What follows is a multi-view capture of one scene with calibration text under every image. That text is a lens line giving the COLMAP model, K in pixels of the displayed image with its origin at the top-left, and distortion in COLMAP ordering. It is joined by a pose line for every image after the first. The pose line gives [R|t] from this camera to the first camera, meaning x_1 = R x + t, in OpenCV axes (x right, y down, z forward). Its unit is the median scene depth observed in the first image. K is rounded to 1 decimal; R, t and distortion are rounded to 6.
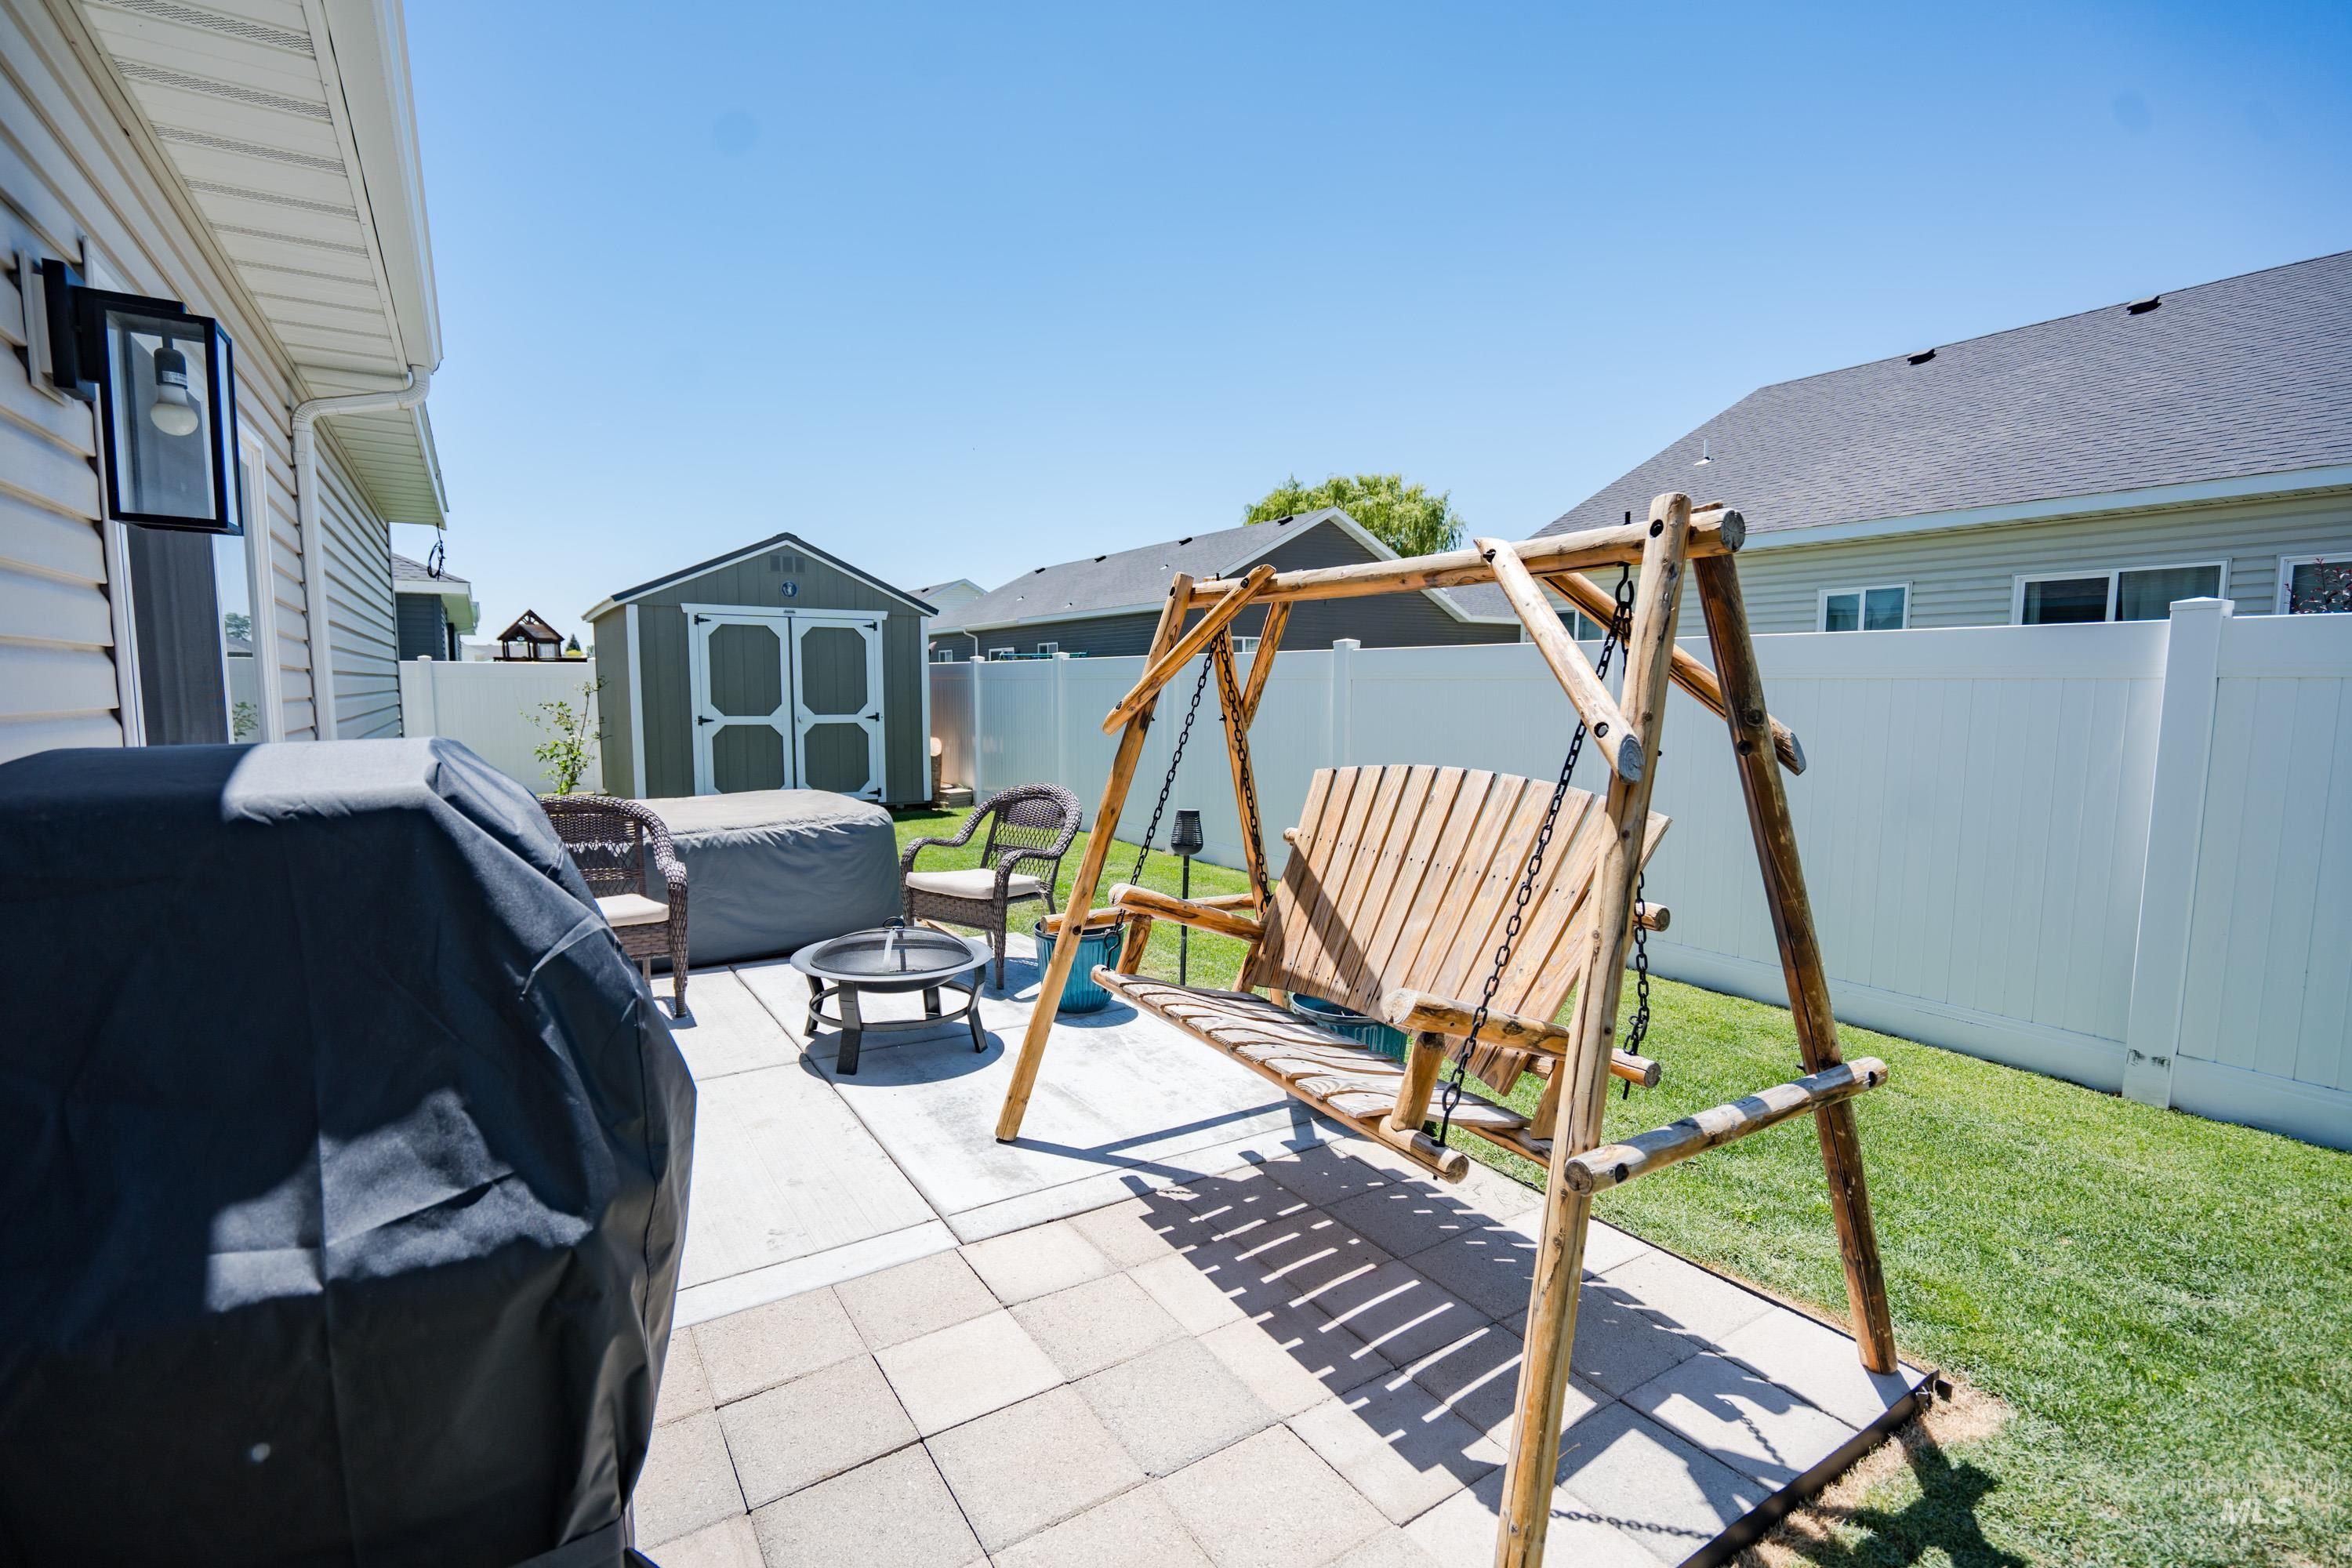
lens RADIAL K [[1059.9, 0, 1170.3], [0, 1059.9, 792.7], [0, 0, 1]] dist [-0.009372, 0.008745]
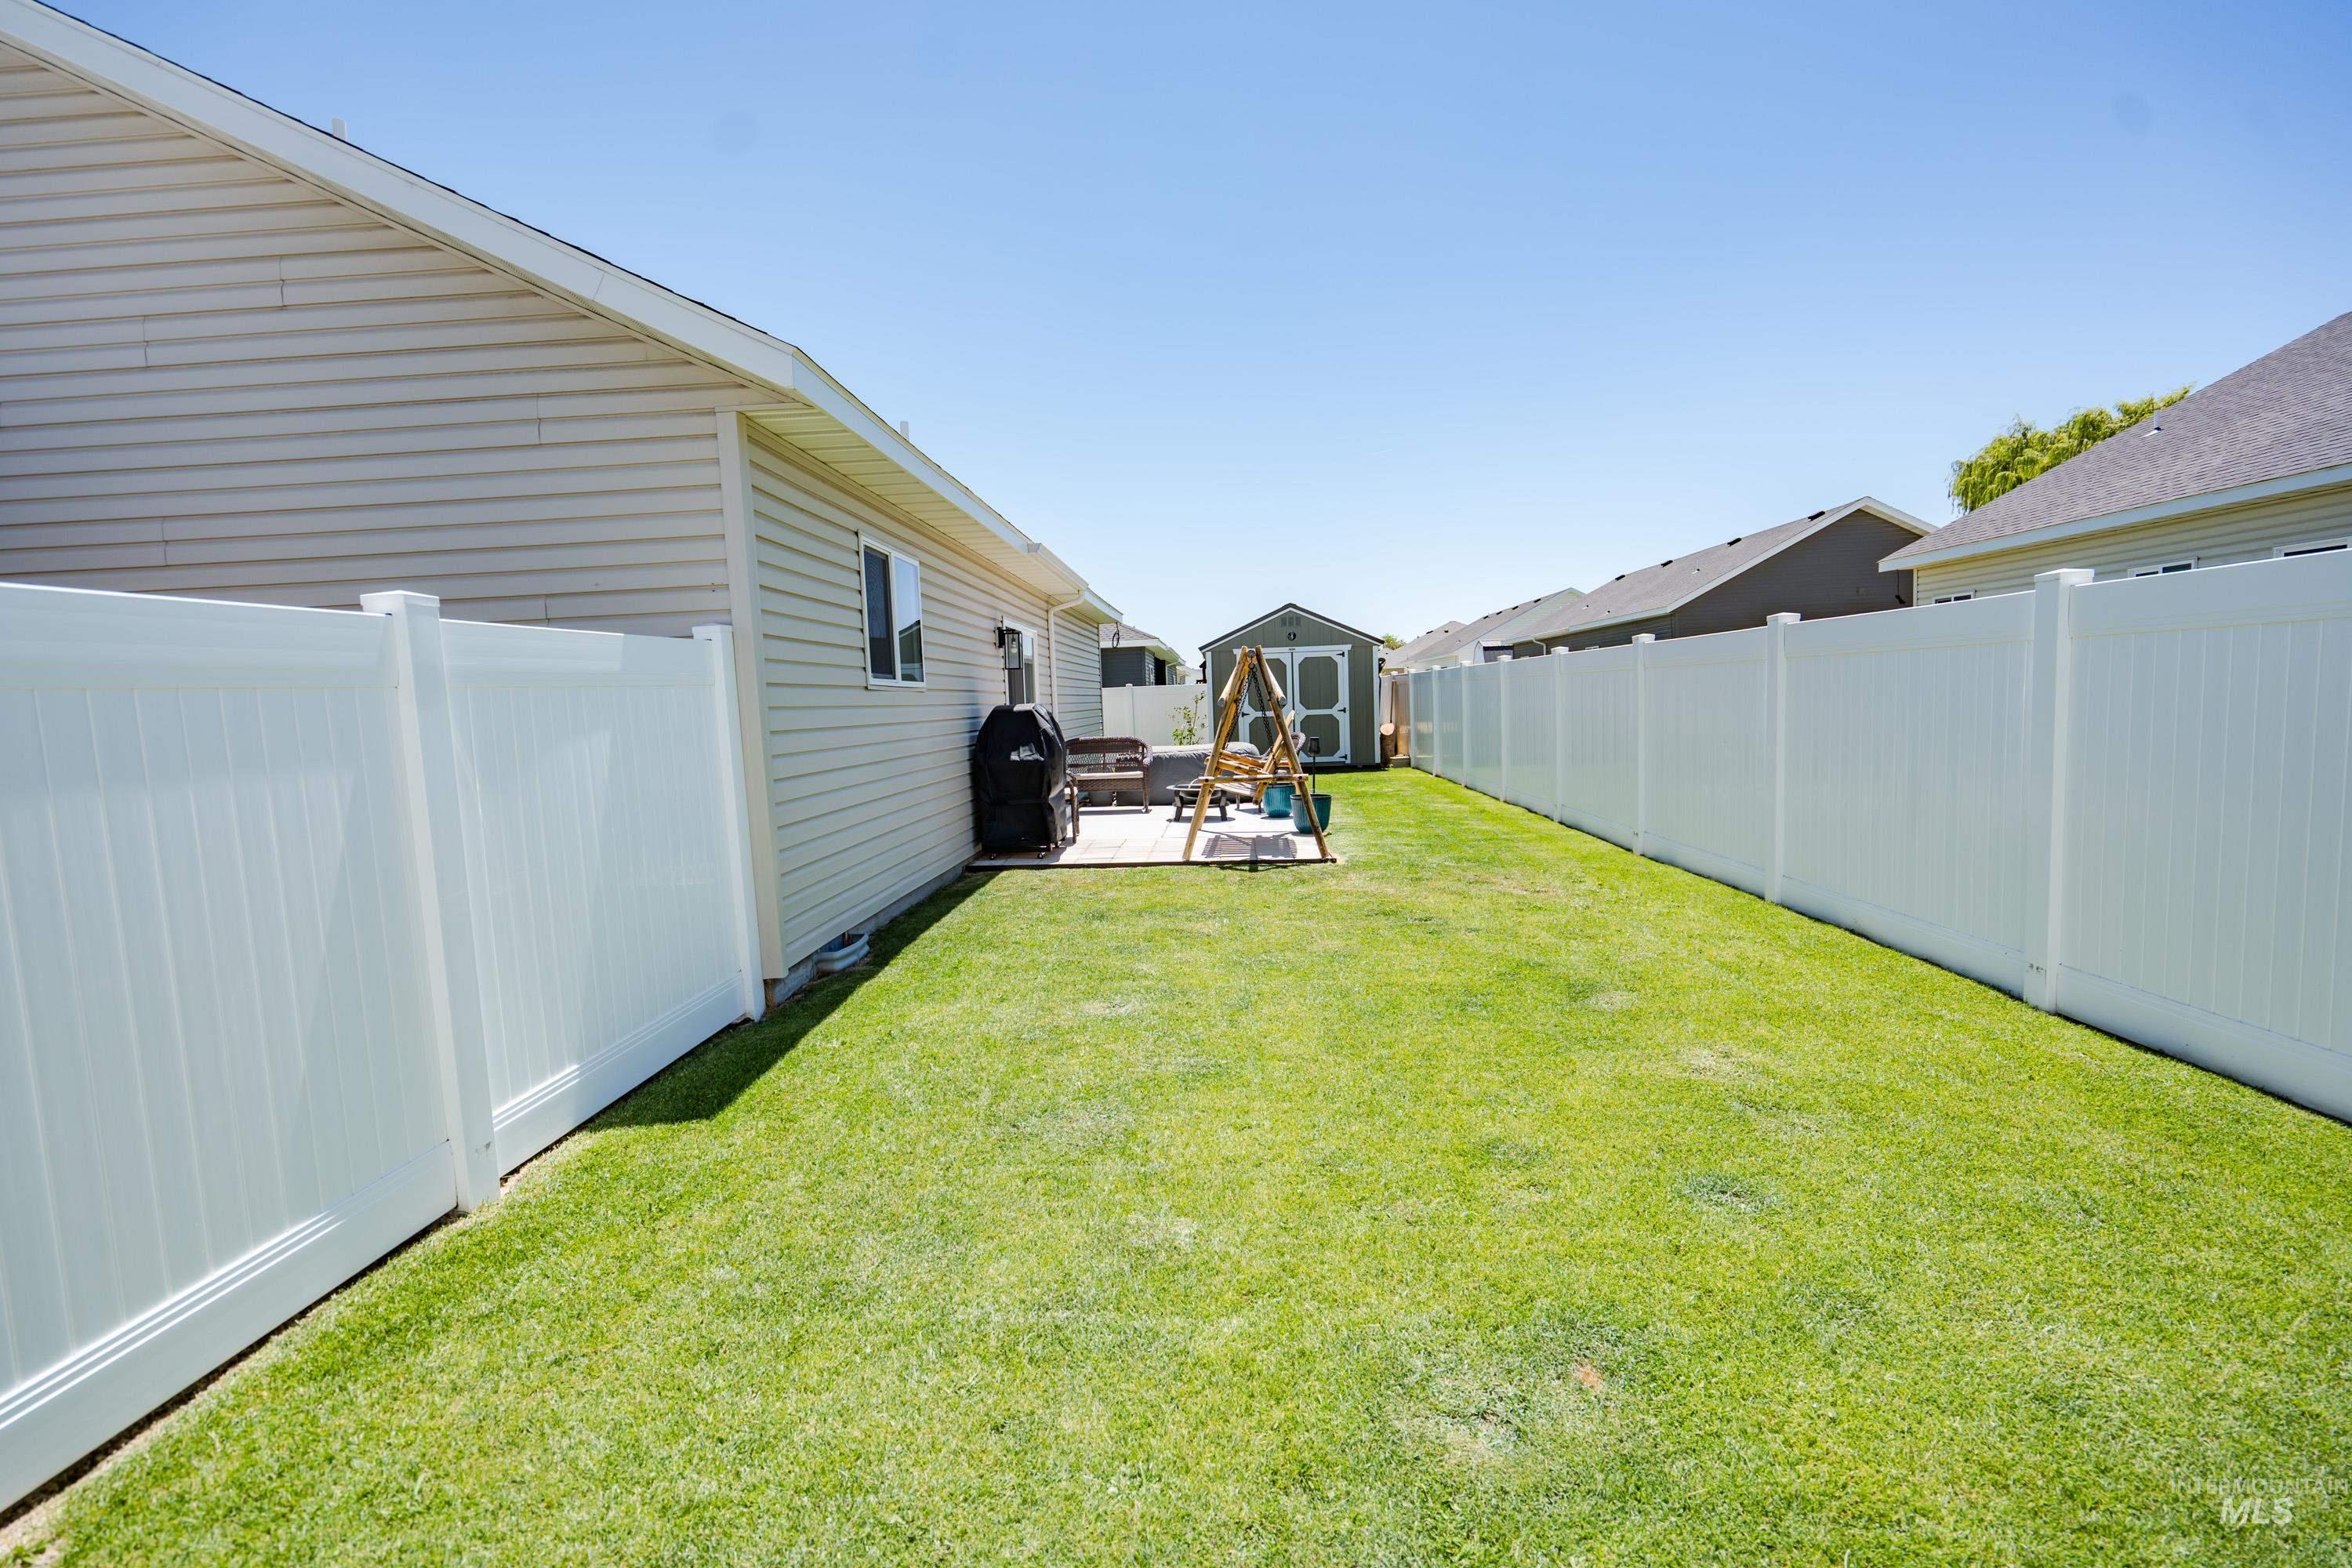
lens RADIAL K [[1059.9, 0, 1170.3], [0, 1059.9, 792.7], [0, 0, 1]] dist [-0.009372, 0.008745]
pose [[0.808378, 0.016679, -0.588428, 0.476144], [-0.019433, 0.999810, 0.001642, 0.058533], [0.588343, 0.010107, 0.808548, -0.475427]]
